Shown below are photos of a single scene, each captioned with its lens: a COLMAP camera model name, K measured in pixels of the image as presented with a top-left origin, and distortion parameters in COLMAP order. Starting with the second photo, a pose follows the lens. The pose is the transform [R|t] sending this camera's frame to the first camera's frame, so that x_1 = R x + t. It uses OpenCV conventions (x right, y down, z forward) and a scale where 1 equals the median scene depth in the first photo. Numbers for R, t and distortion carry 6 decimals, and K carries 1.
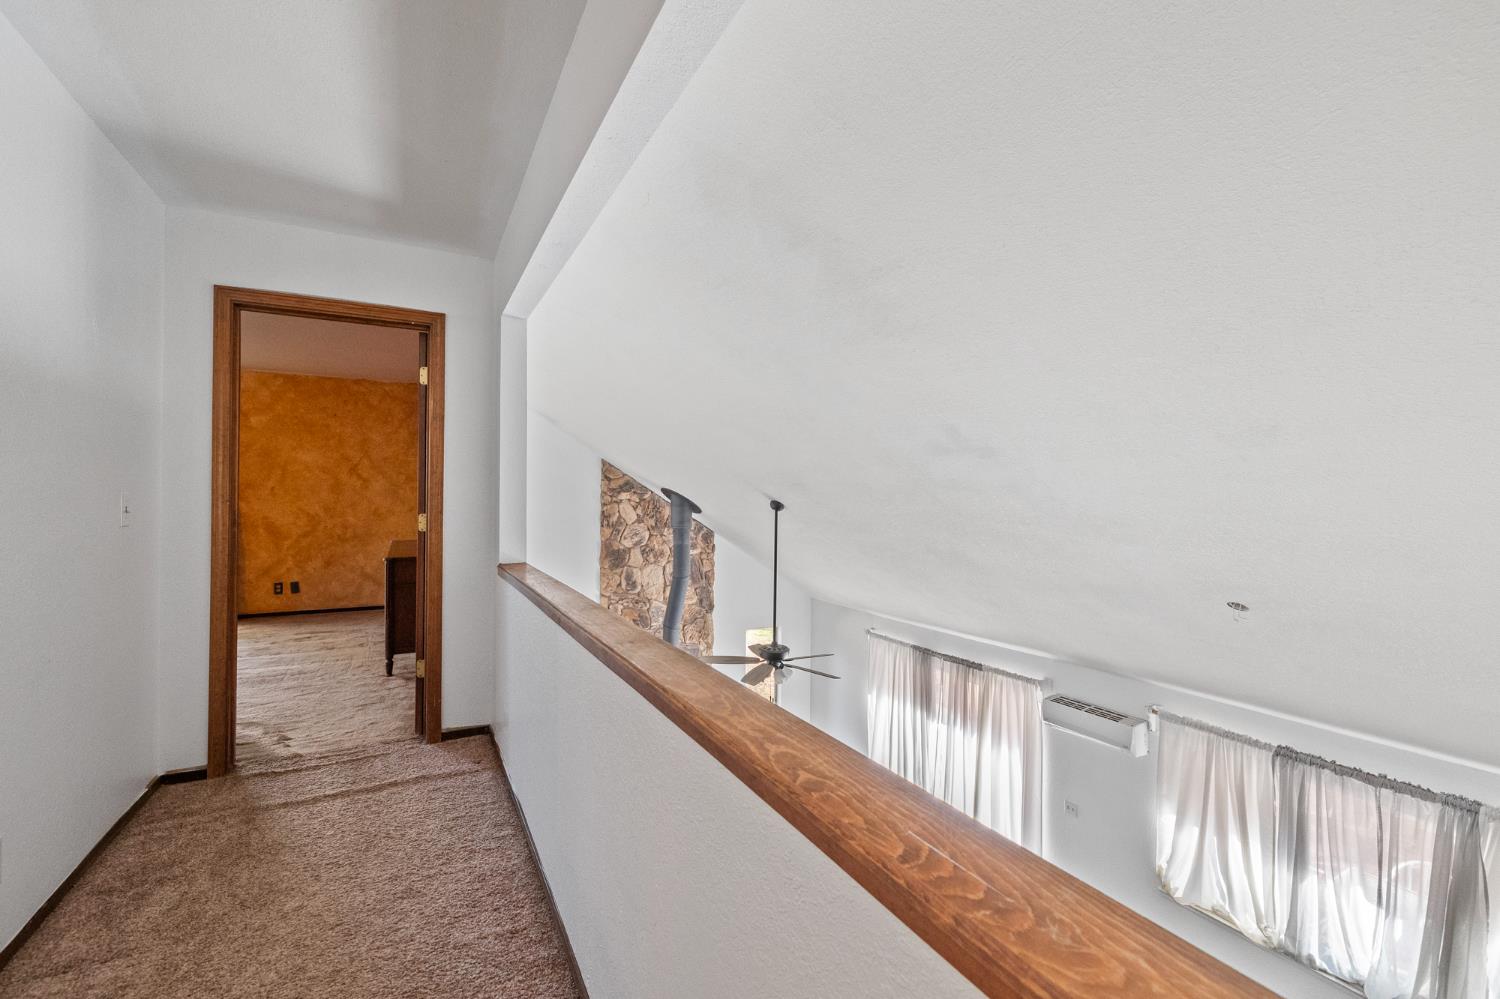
lens RADIAL K [[637.1, 0, 759.1], [0, 637.1, 501.0], [0, 0, 1]] dist [0.002609, 0.000399]
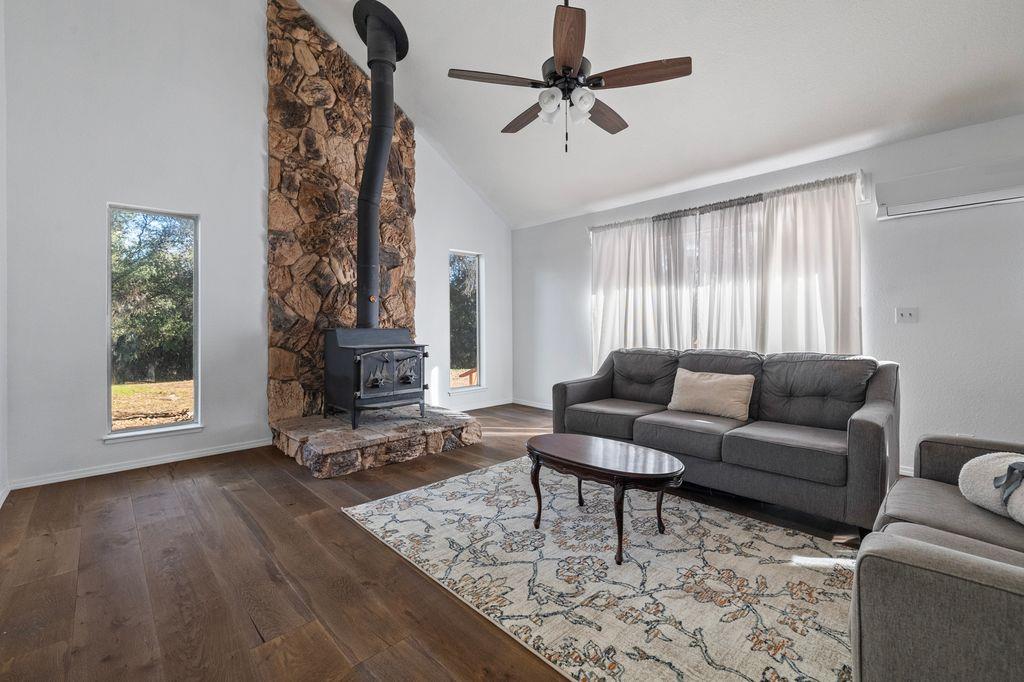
lens RADIAL K [[438.2, 0, 514.7], [0, 438.2, 324.5], [0, 0, 1]] dist [0.001088, 0.000324]
pose [[0.967701, -0.016397, 0.251568, -0.099104], [0.015166, 0.999862, 0.006833, 0.341049], [-0.251645, -0.002797, 0.967816, 0.412966]]
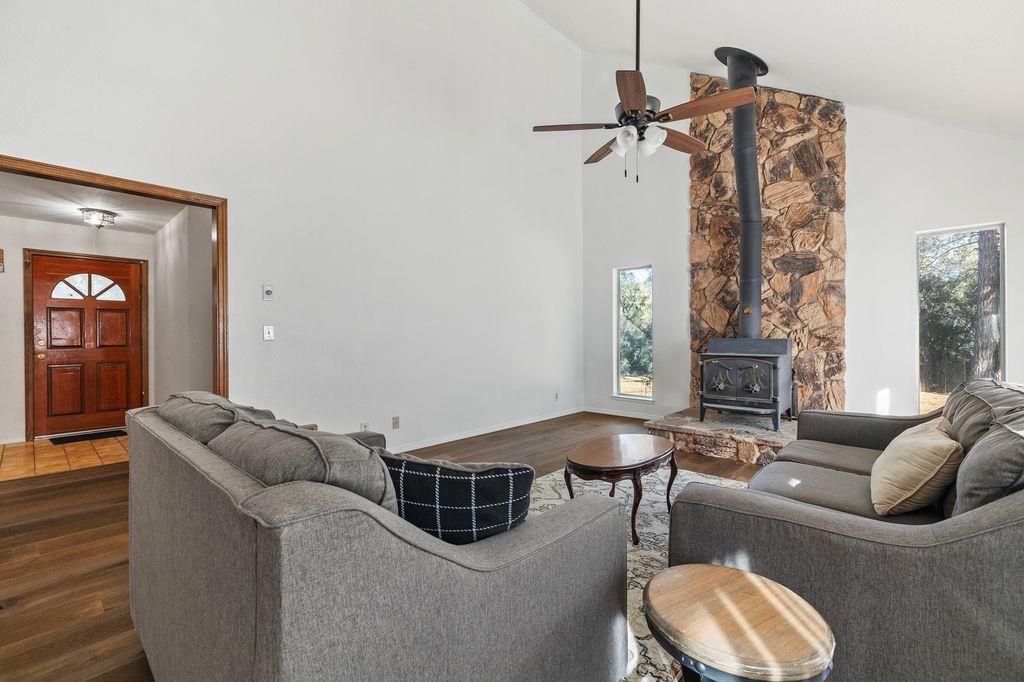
lens RADIAL K [[444.1, 0, 512.0], [0, 444.1, 341.0], [0, 0, 1]] dist [-0.003257, -0.000217]
pose [[0.312690, -0.002459, -0.949852, 0.321282], [0.014993, 0.999885, 0.002347, 0.343978], [0.949737, -0.014975, 0.312690, 0.498245]]
